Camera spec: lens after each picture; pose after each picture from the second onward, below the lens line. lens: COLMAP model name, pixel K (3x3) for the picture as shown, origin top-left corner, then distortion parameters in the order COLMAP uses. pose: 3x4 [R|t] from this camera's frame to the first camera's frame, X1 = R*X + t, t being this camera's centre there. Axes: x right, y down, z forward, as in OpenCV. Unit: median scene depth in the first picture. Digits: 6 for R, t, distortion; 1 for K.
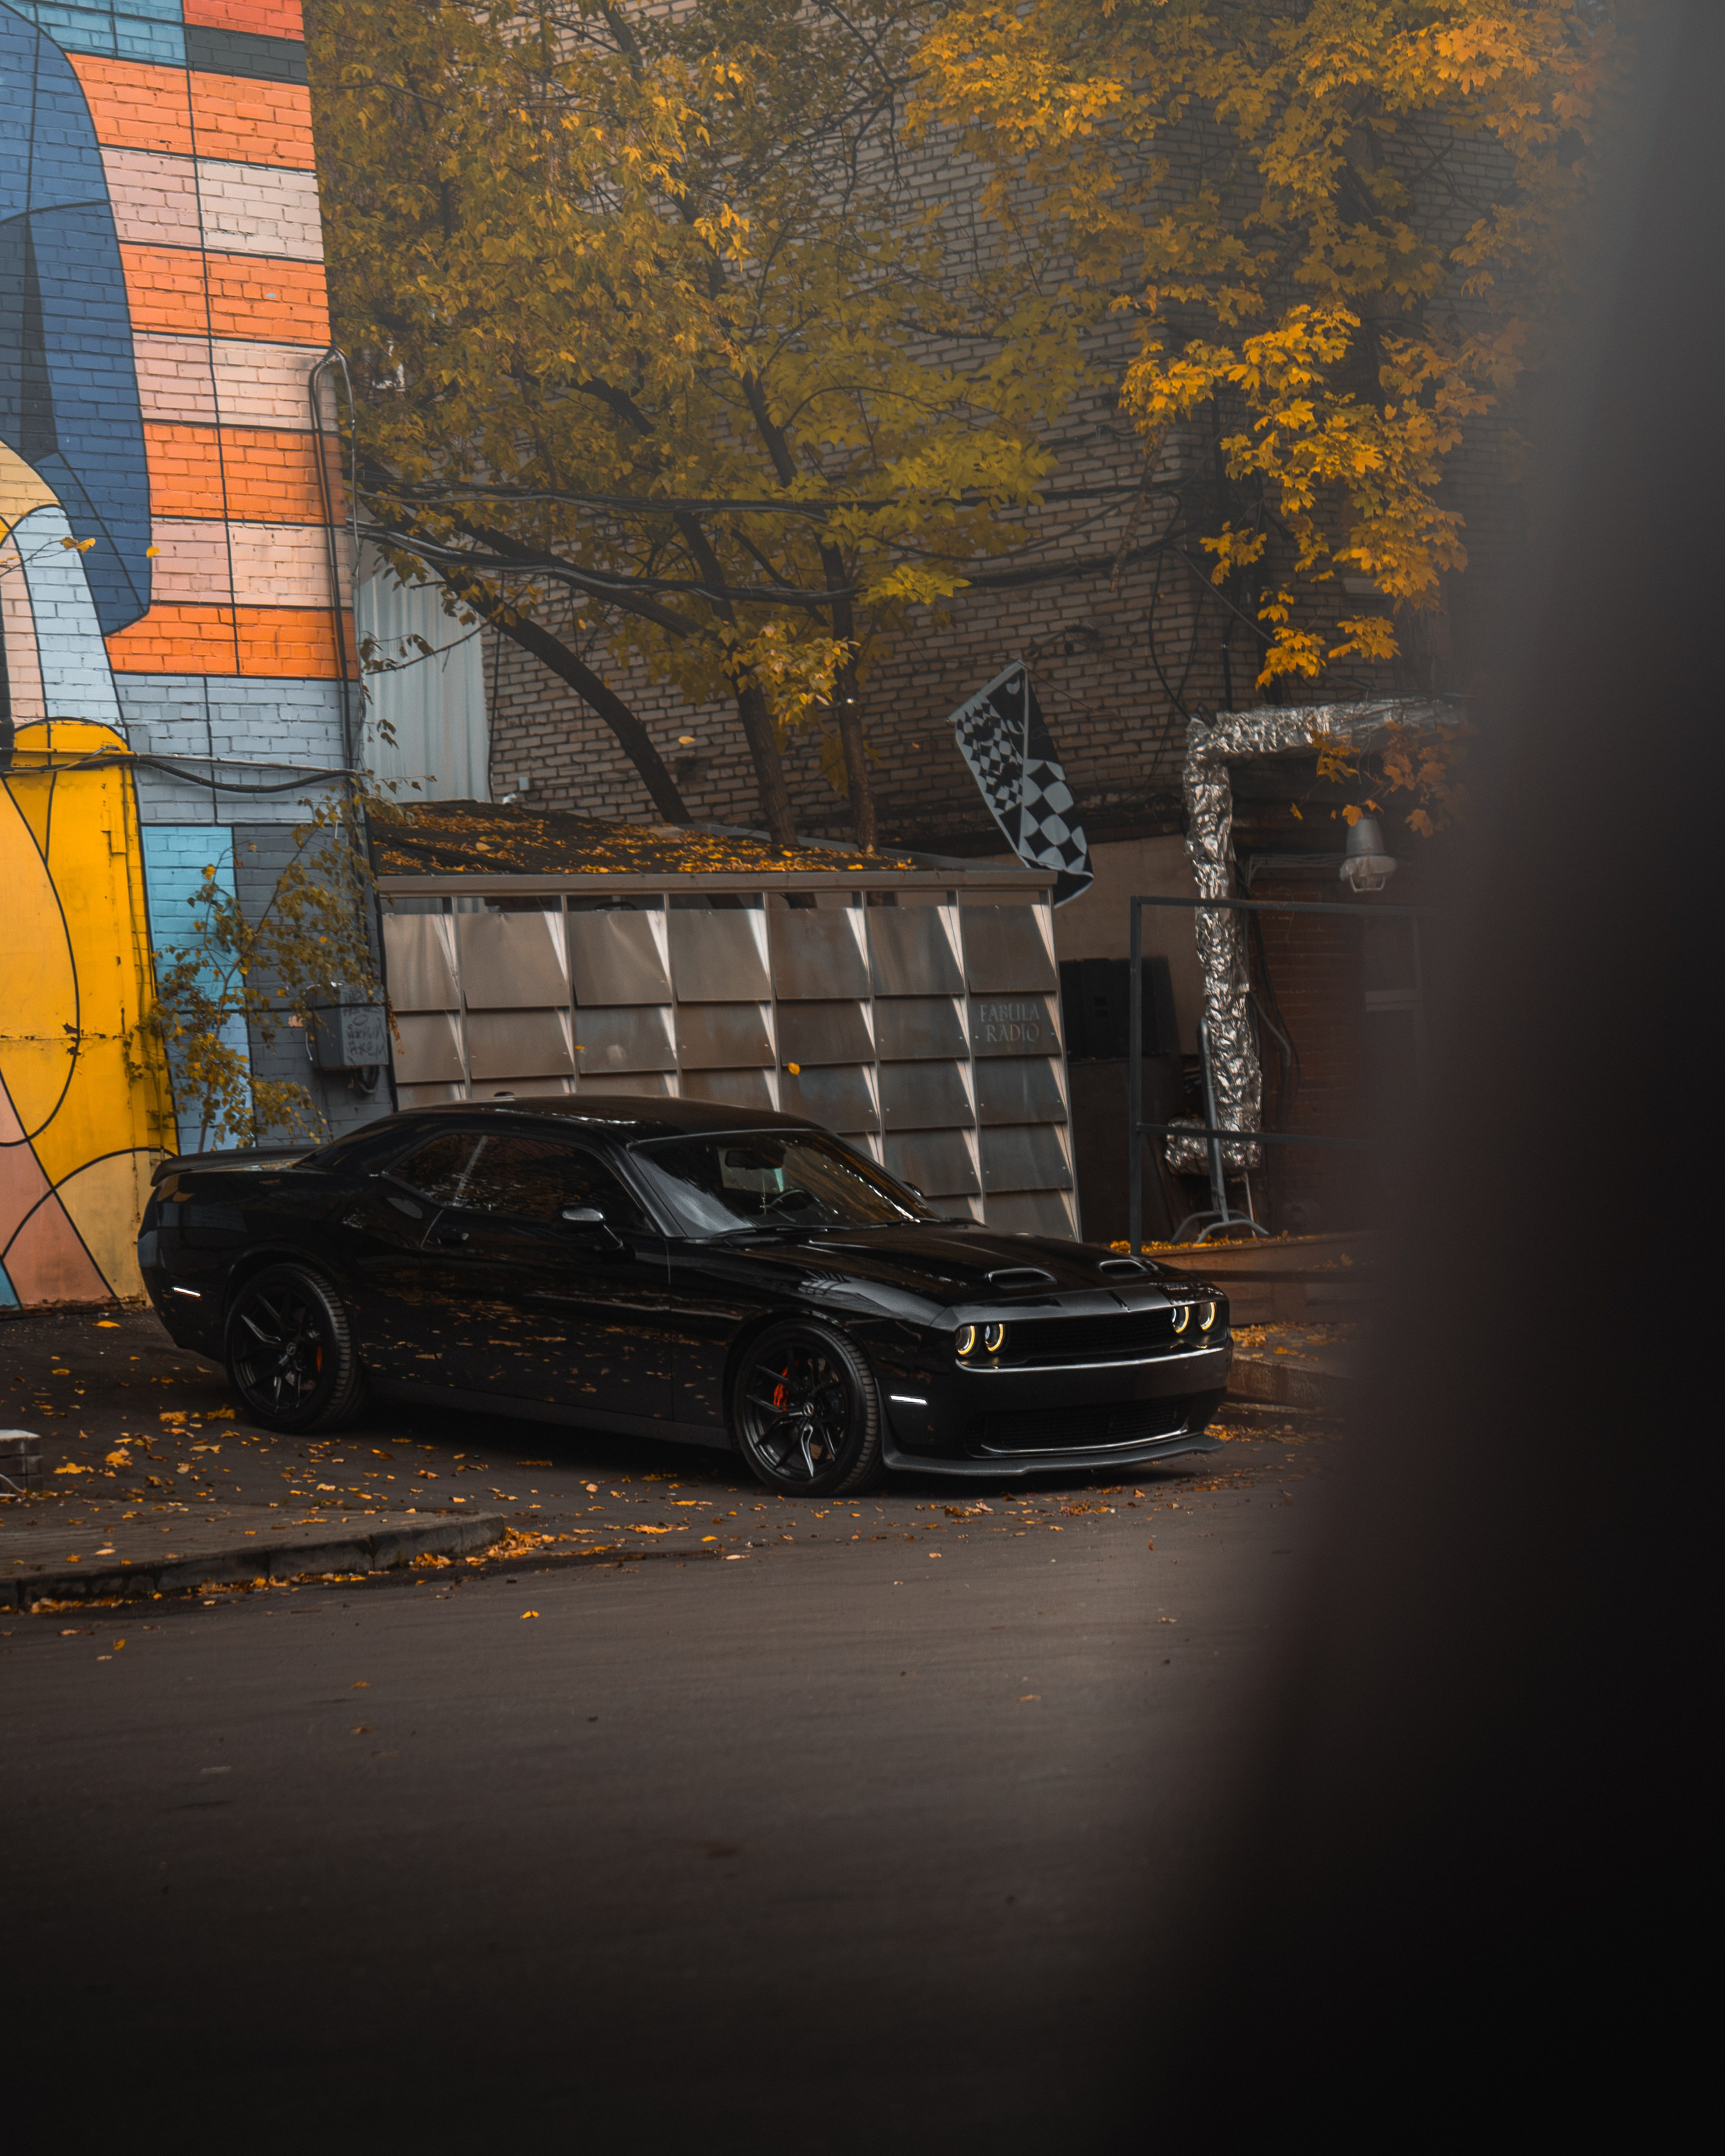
lens RADIAL K [[6196.0, 0, 853.4], [0, 6196.0, 1006.7], [0, 0, 1]] dist [0.603229, 0.000000]
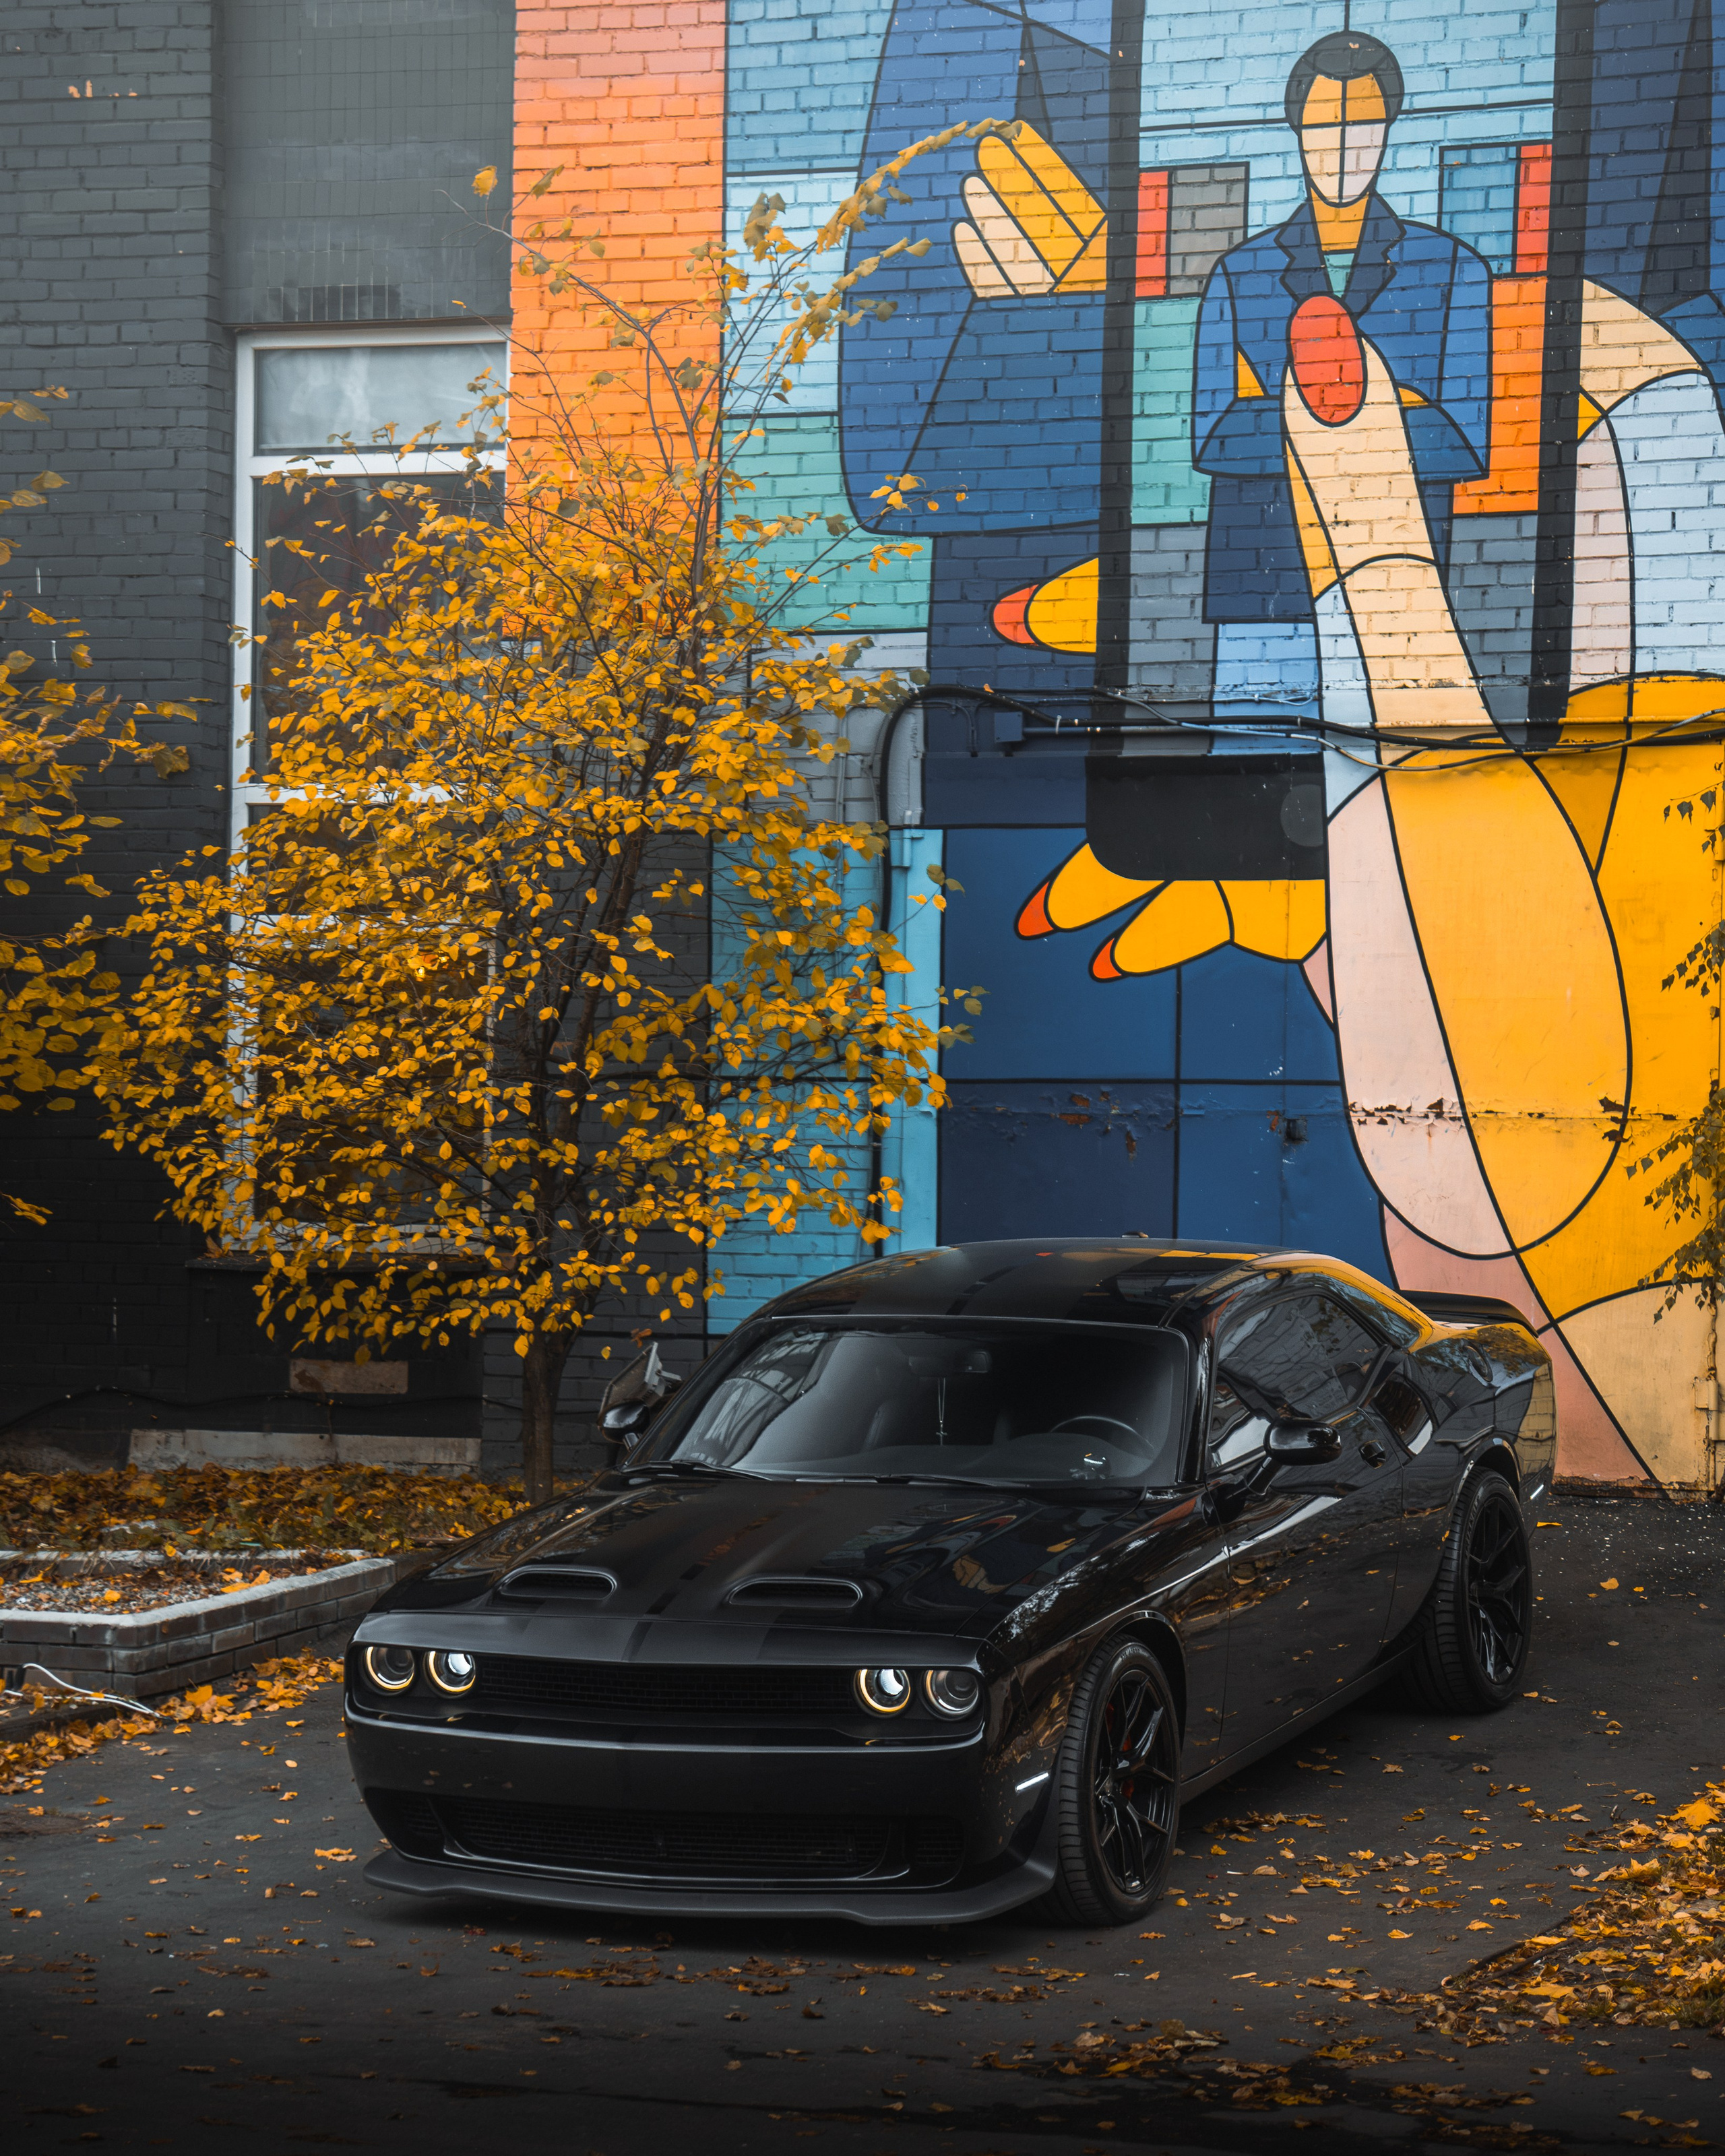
lens RADIAL K [[5706.4, 0, 959.8], [0, 5706.4, 1102.5], [0, 0, 1]] dist [0.648508, 0.000000]
pose [[0.345687, 0.048696, -0.937085, 0.382930], [-0.016966, 0.998814, 0.045645, -0.020952], [0.938196, 0.000120, 0.346103, 0.565445]]
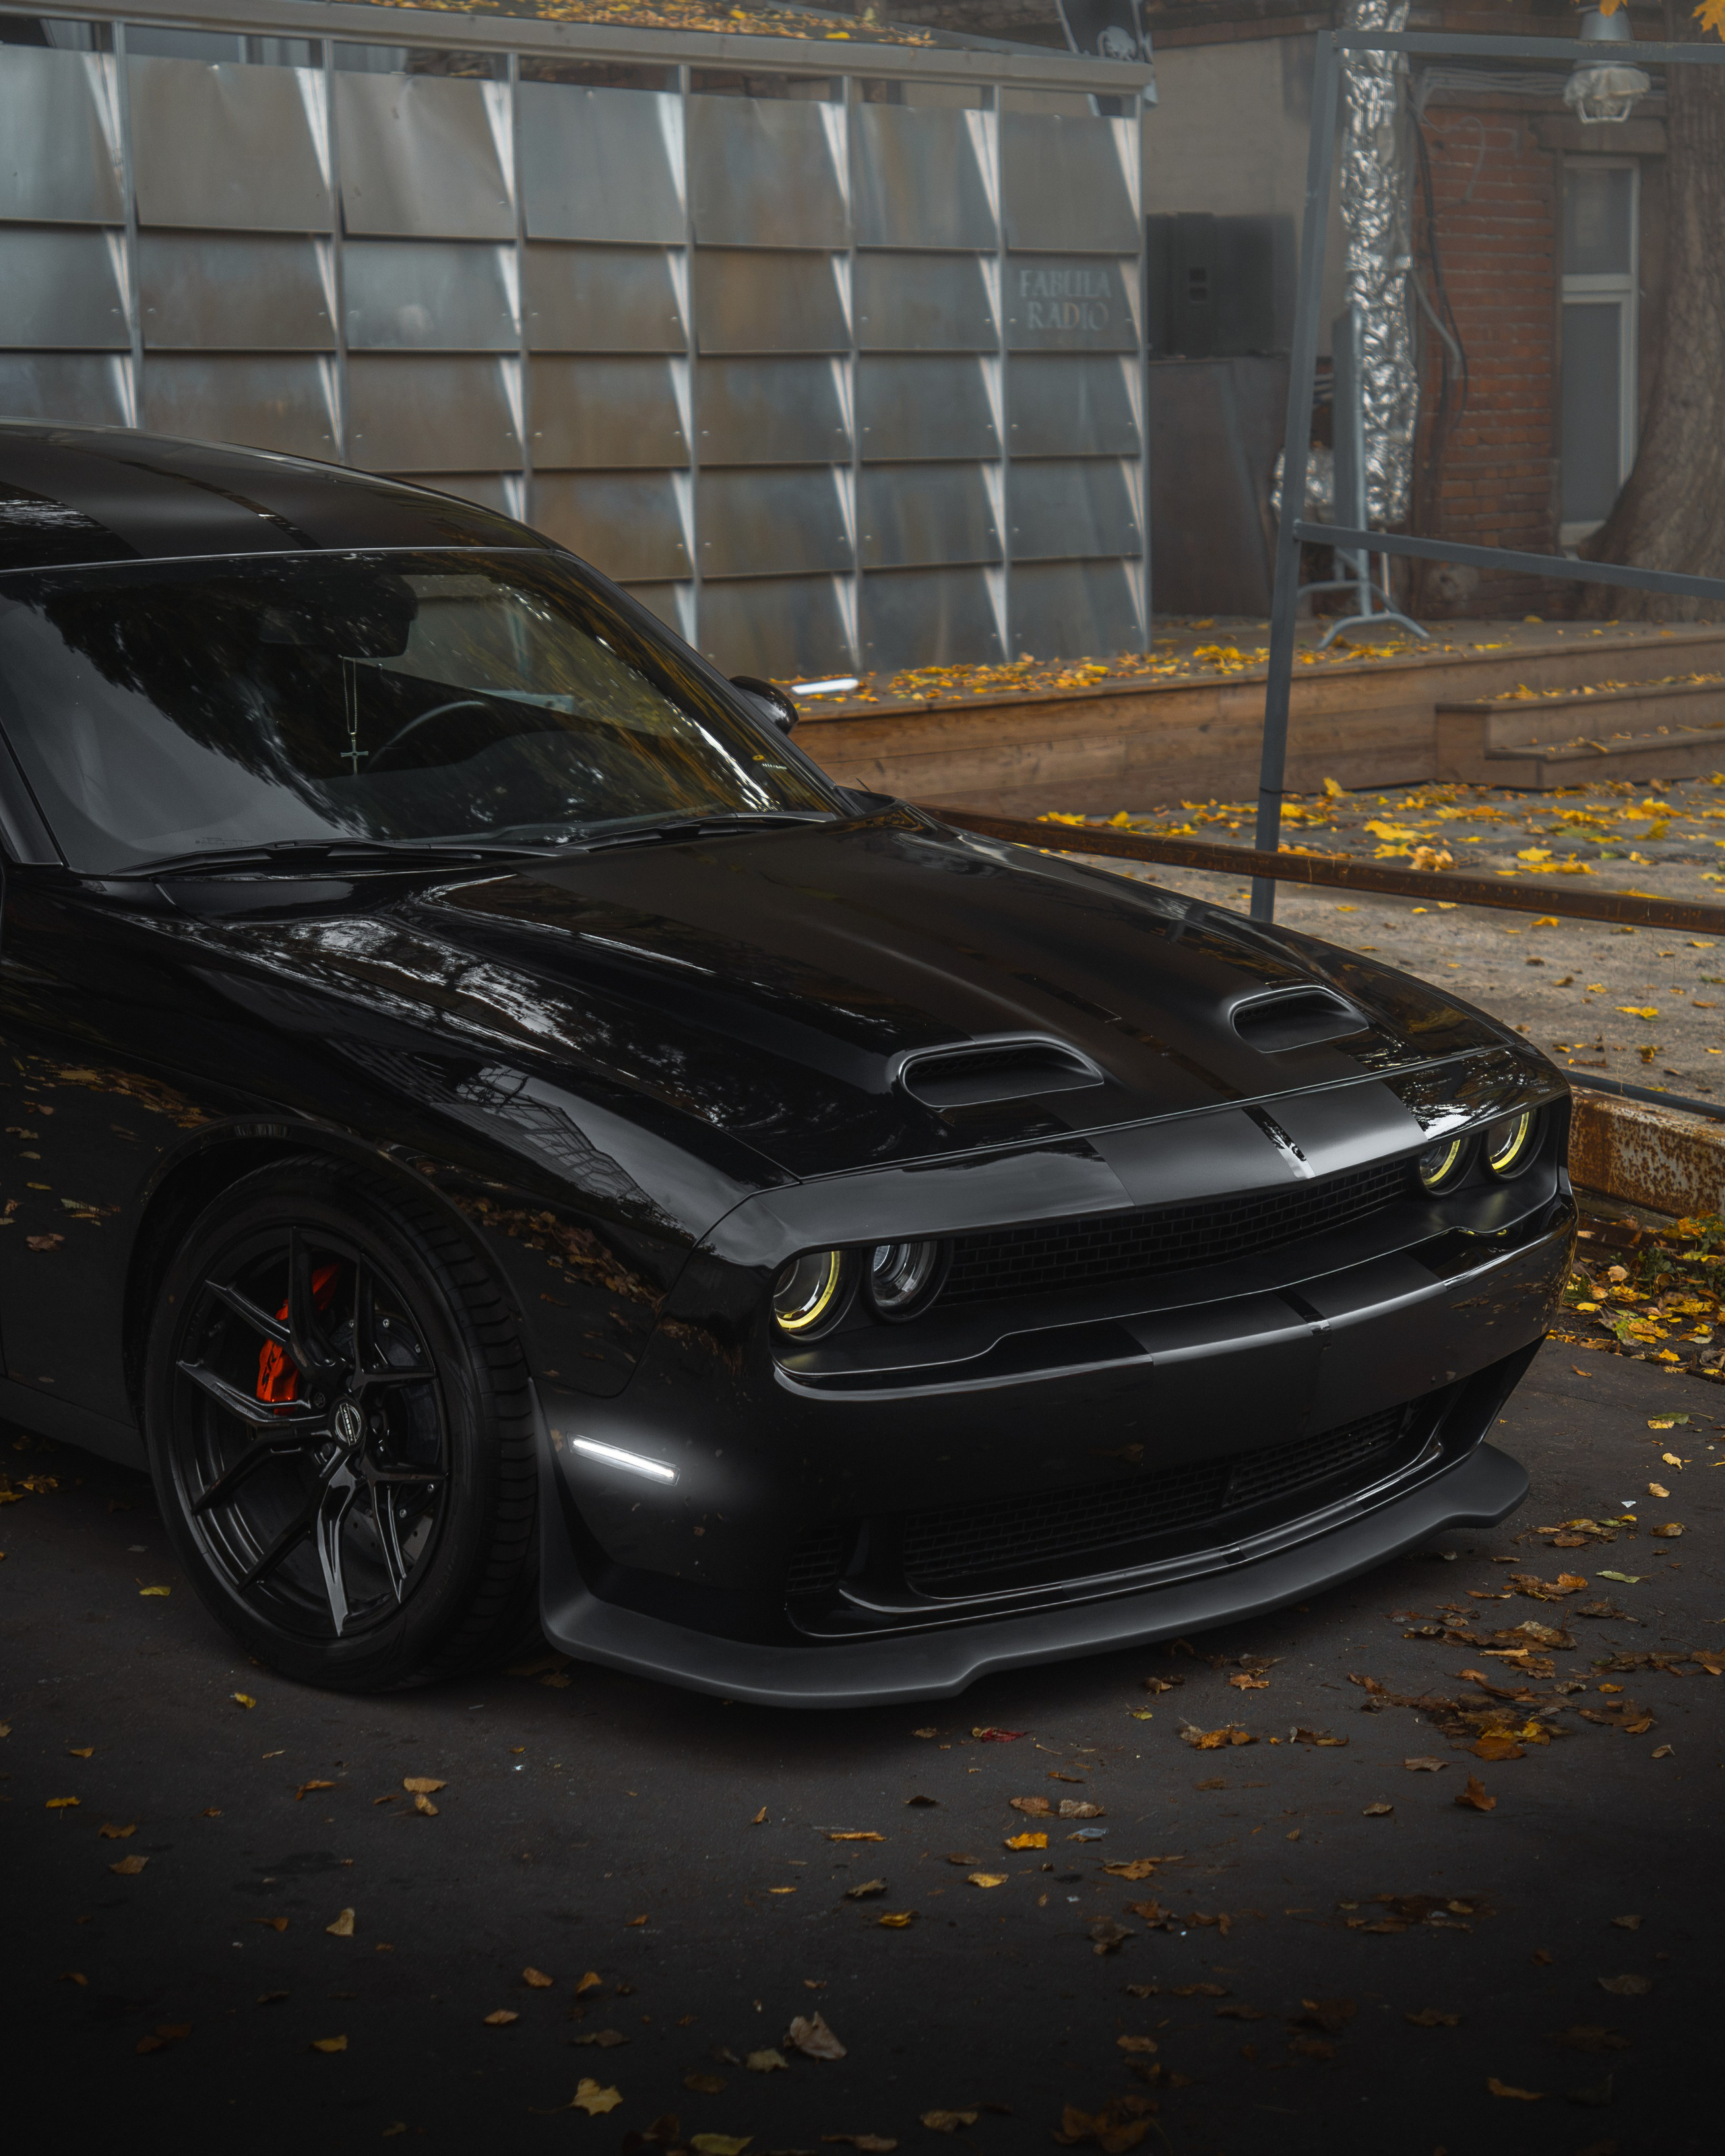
lens RADIAL K [[4590.5, 0, 850.9], [0, 4590.5, 1082.2], [0, 0, 1]] dist [0.273102, 0.000000]
pose [[0.998549, 0.050701, -0.018152, 0.016088], [-0.046876, 0.984244, 0.170486, 0.001635], [0.026510, -0.169388, 0.985193, 0.512375]]
